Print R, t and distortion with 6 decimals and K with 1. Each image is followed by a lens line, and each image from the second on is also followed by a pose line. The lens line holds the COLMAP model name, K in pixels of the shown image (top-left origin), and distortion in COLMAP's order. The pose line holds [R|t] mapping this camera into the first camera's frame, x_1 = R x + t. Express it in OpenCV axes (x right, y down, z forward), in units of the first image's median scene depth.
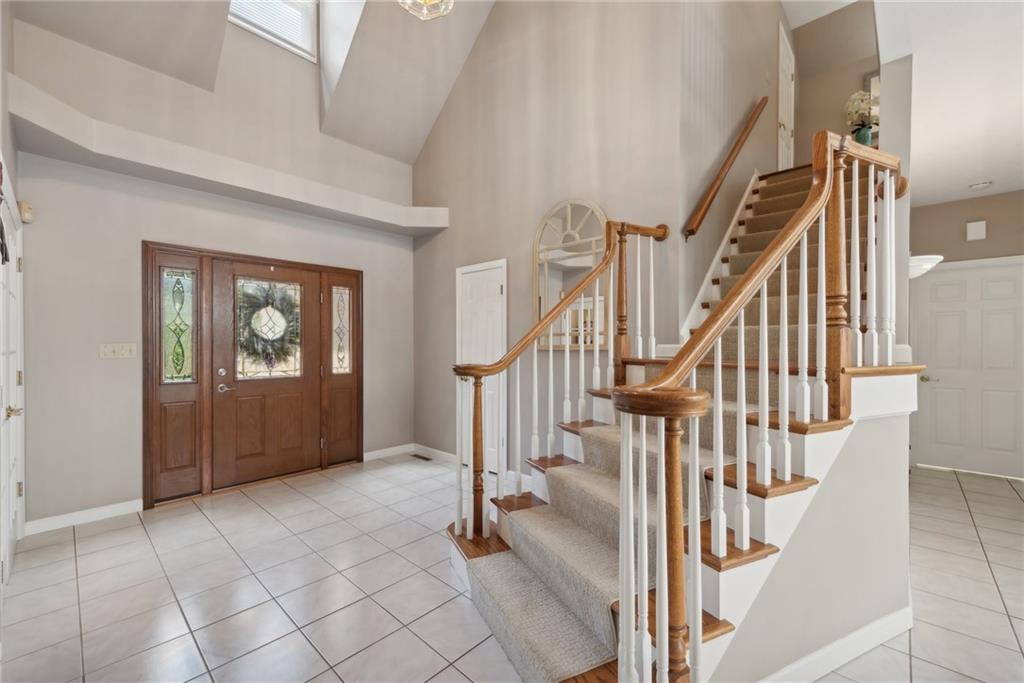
lens RADIAL K [[410.5, 0, 512.0], [0, 410.5, 341.5], [0, 0, 1]] dist [0.010664, -0.000190]
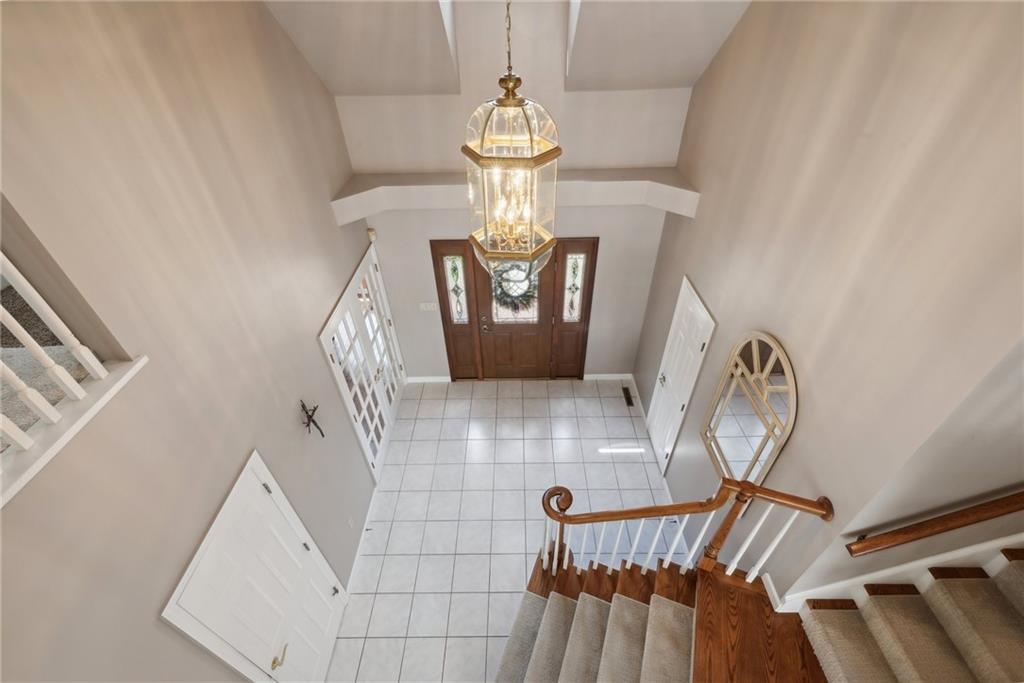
lens RADIAL K [[425.9, 0, 512.0], [0, 425.9, 341.5], [0, 0, 1]] dist [0.001305, 0.000108]
pose [[0.677054, 0.453022, -0.579974, 0.212586], [0.017634, 0.777866, 0.628182, -0.693976], [0.735722, -0.435540, 0.518669, 0.256209]]
